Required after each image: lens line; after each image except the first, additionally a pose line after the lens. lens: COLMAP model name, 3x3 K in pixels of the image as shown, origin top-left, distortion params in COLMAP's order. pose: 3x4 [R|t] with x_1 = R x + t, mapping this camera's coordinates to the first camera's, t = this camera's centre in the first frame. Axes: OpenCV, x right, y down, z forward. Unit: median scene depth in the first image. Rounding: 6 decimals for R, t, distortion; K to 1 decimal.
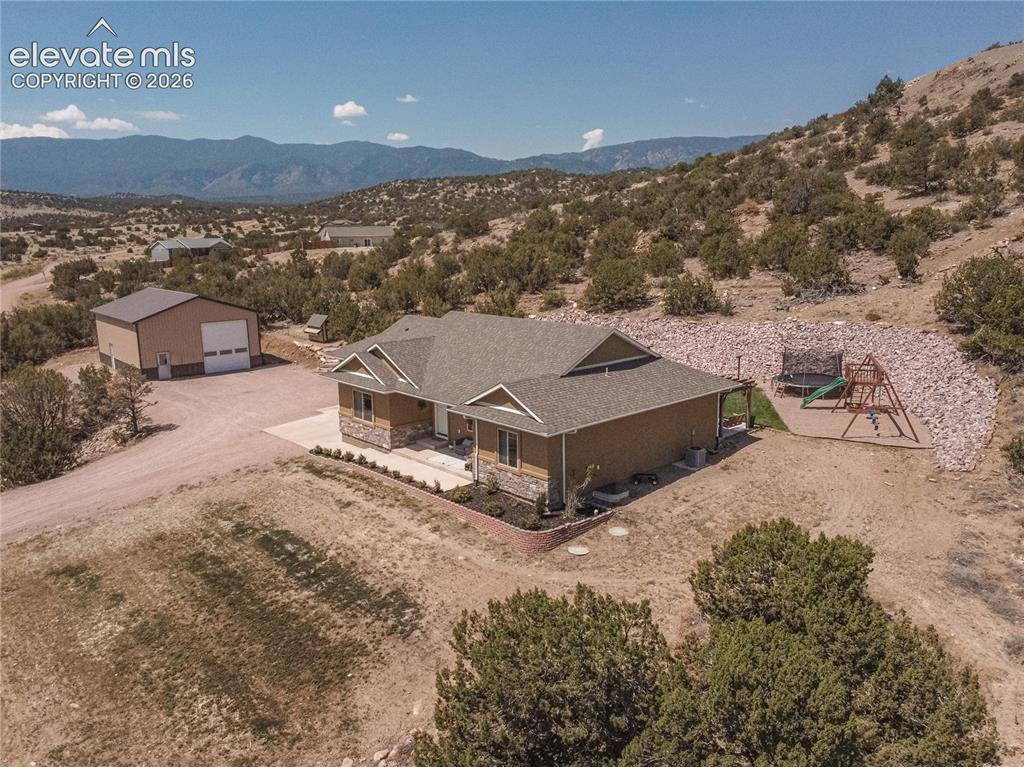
lens RADIAL K [[789.7, 0, 512.7], [0, 789.7, 351.4], [0, 0, 1]] dist [-0.000650, -0.001791]
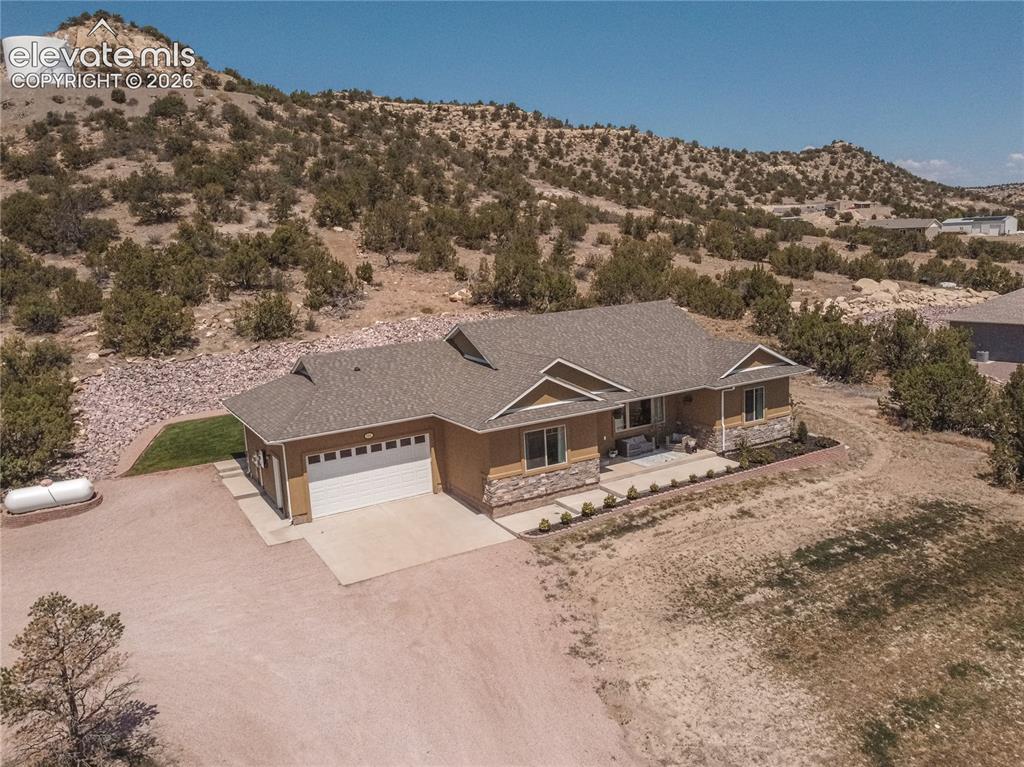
lens RADIAL K [[789.7, 0, 512.7], [0, 789.7, 351.4], [0, 0, 1]] dist [-0.000650, -0.001791]
pose [[0.208561, -0.134759, 0.968681, -0.883123], [0.197907, 0.975786, 0.093138, -0.092558], [-0.957776, 0.172283, 0.230181, 0.822531]]
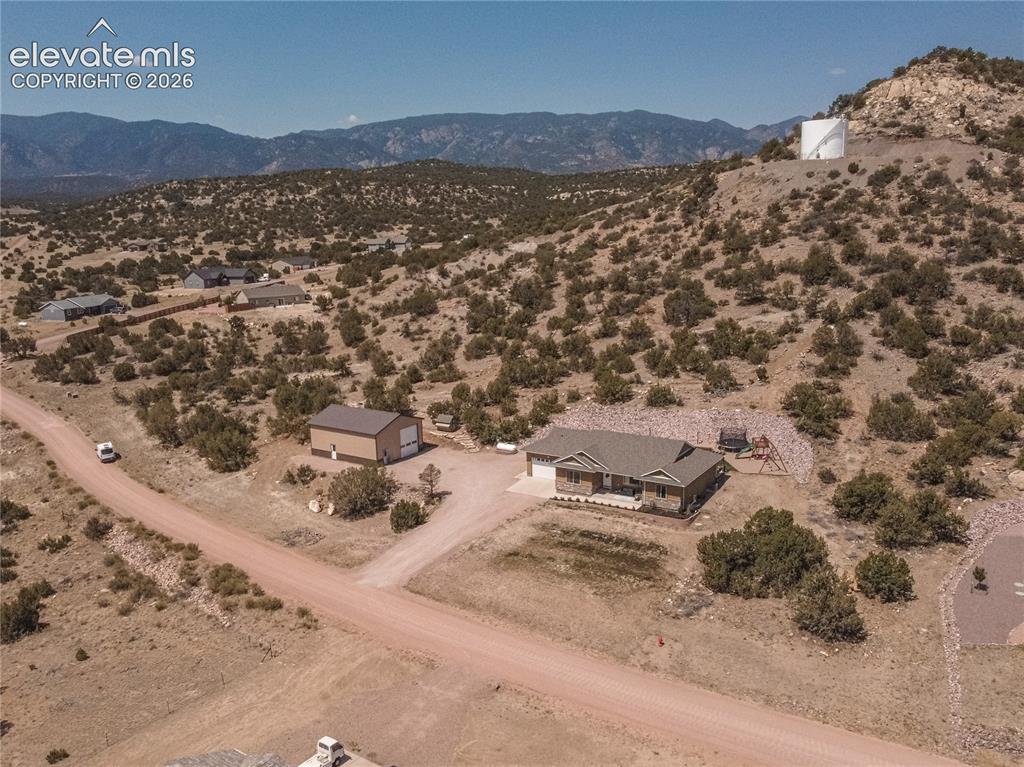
lens RADIAL K [[859.8, 0, 512.0], [0, 859.8, 383.5], [0, 0, 1]] dist [0.001064, -0.002646]
pose [[0.964359, -0.064768, 0.256548, -0.967754], [0.053884, 0.997333, 0.049237, -0.330936], [-0.259053, -0.033658, 0.965276, -1.344875]]
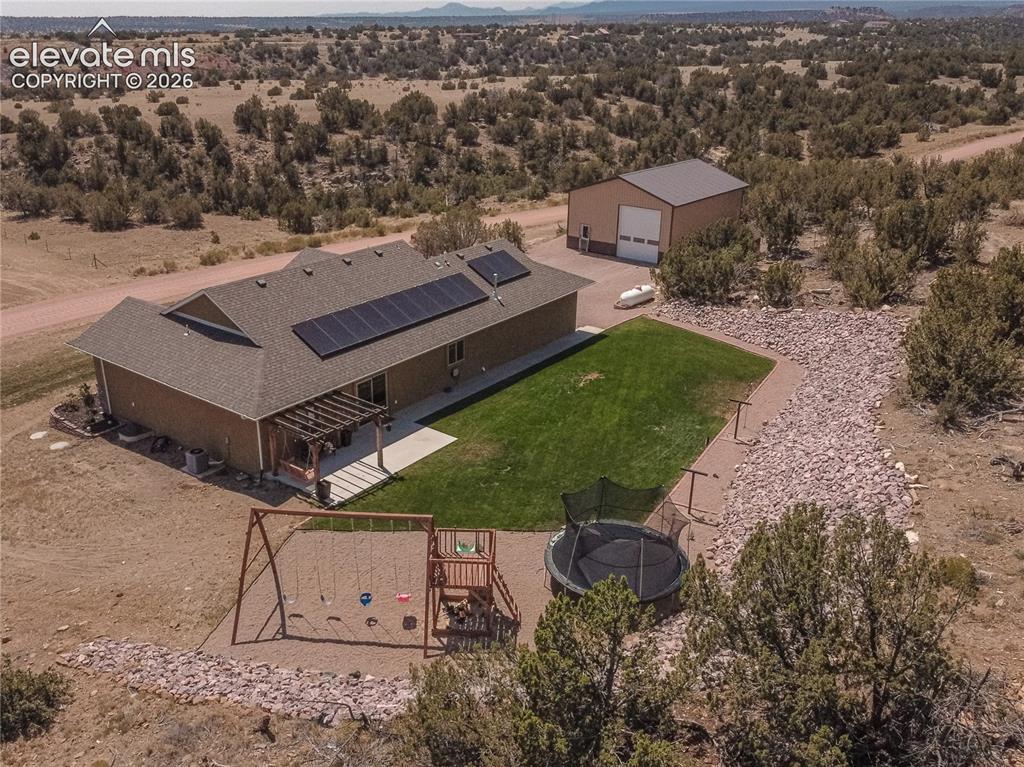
lens RADIAL K [[859.8, 0, 512.0], [0, 859.8, 383.5], [0, 0, 1]] dist [0.001064, -0.002646]
pose [[0.202824, 0.387119, -0.899445, 0.964937], [-0.172530, 0.918295, 0.356326, -0.291205], [0.963896, 0.082910, 0.253042, 0.942564]]
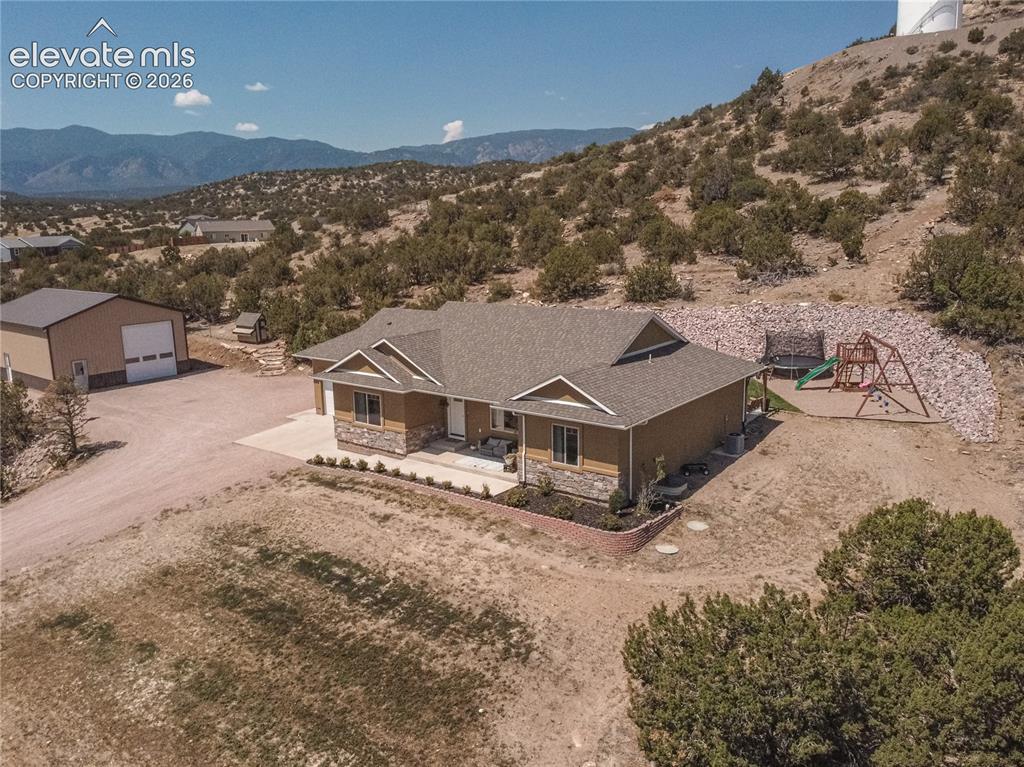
lens RADIAL K [[799.6, 0, 510.2], [0, 799.6, 358.4], [0, 0, 1]] dist [0.008247, -0.007683]
pose [[0.986102, -0.040094, 0.161228, -0.169295], [0.037746, 0.999132, 0.017600, 0.001420], [-0.161793, -0.011270, 0.986760, 0.065169]]
